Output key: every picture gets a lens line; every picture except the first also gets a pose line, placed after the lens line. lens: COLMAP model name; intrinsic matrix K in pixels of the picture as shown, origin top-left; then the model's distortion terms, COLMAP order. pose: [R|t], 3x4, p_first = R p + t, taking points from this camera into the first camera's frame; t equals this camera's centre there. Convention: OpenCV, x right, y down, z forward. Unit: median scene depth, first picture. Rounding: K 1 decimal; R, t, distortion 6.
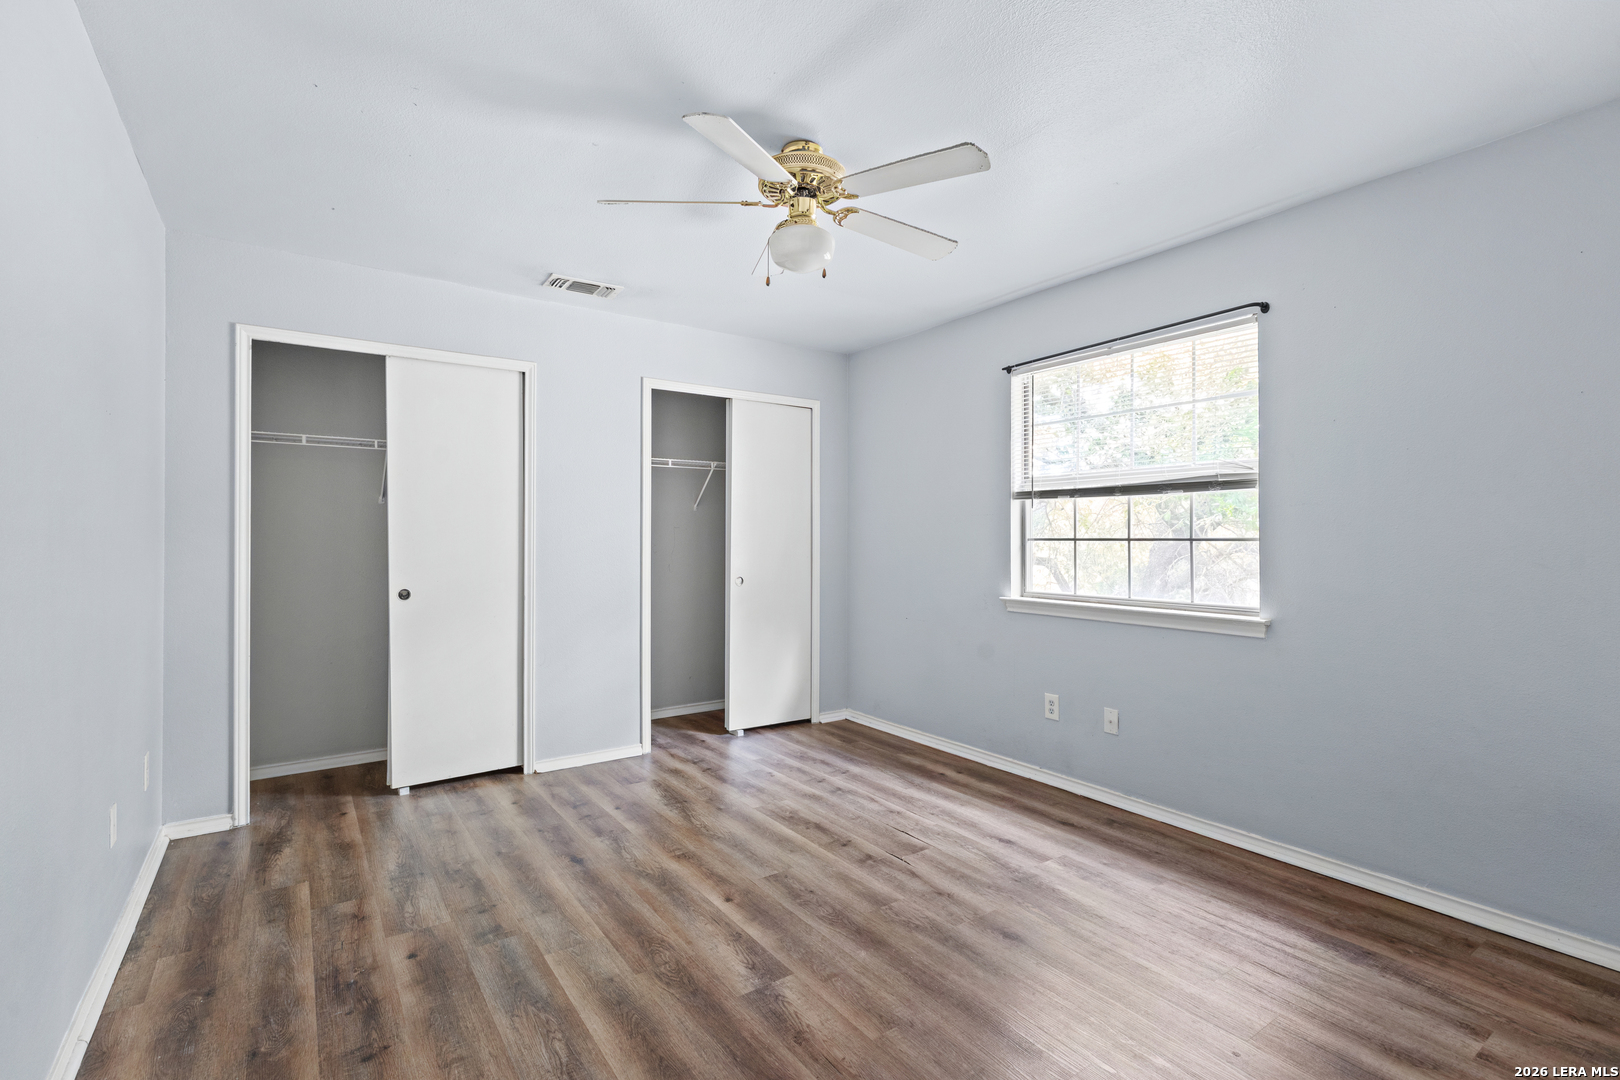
lens RADIAL K [[750.6, 0, 801.0], [0, 750.6, 536.0], [0, 0, 1]] dist [0.001807, -0.000055]
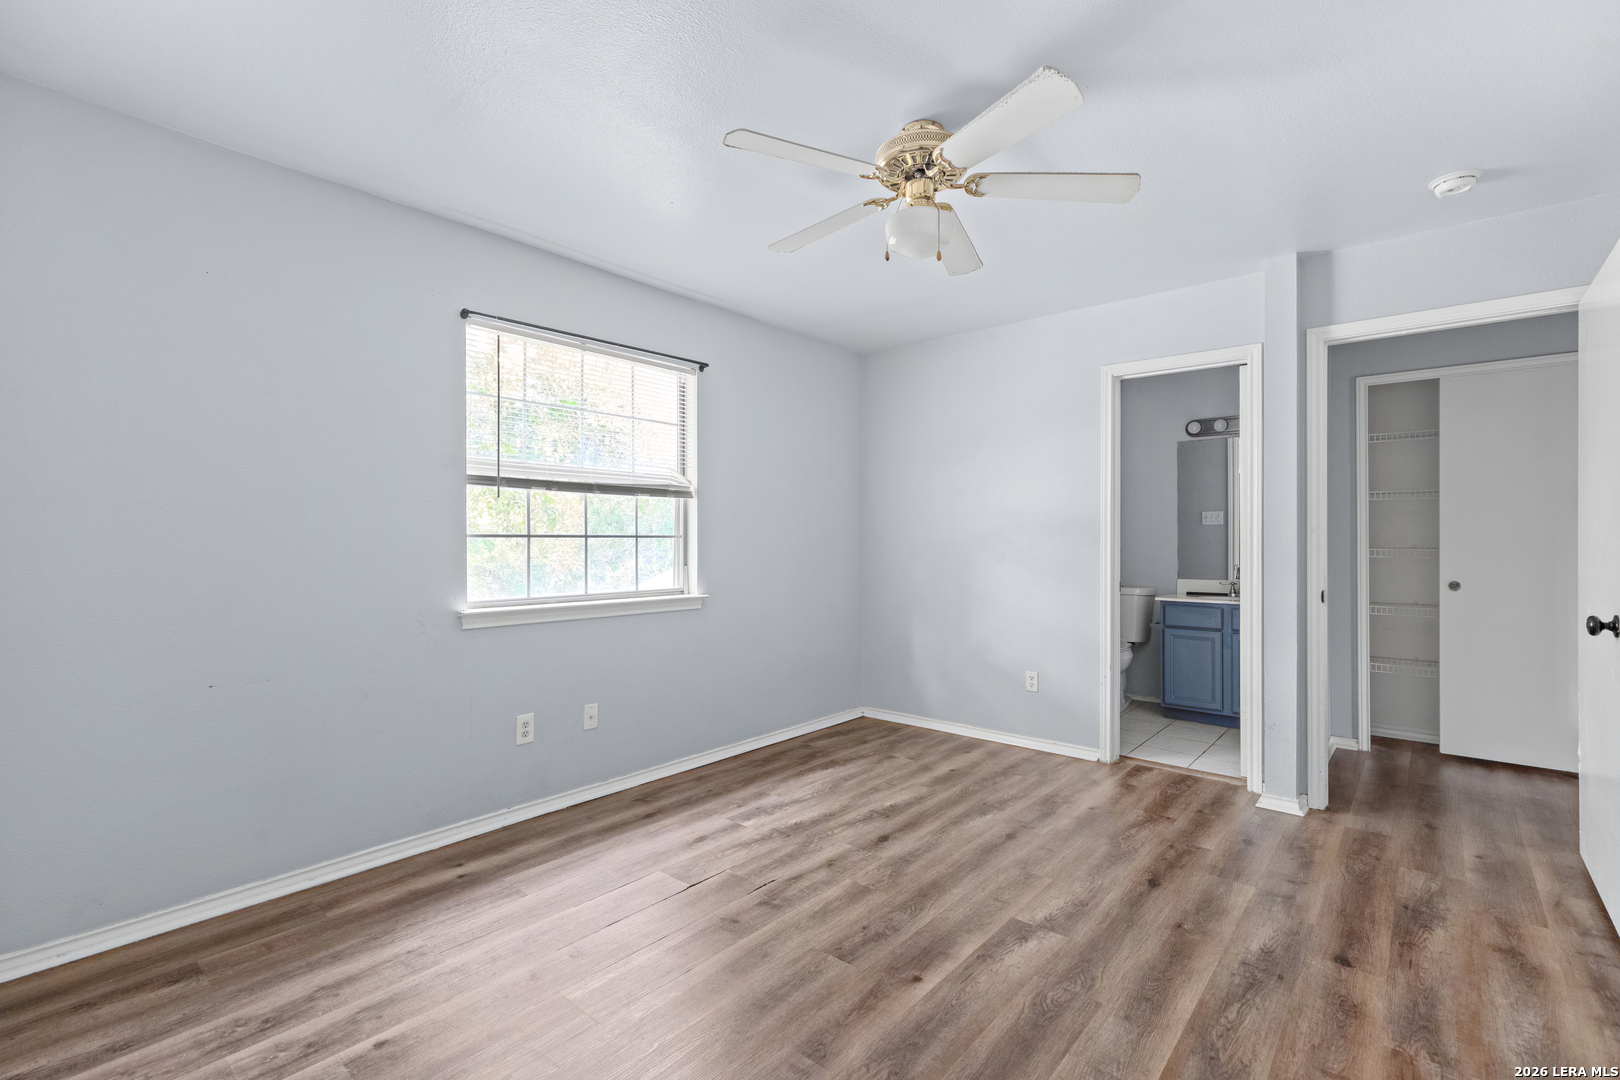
lens RADIAL K [[726.6, 0, 817.6], [0, 726.6, 539.2], [0, 0, 1]] dist [0.002109, -0.000262]
pose [[-0.267253, -0.002161, 0.963624, -0.731394], [-0.004885, 0.999988, 0.000887, 0.007707], [-0.963614, -0.004470, -0.267261, 1.167207]]
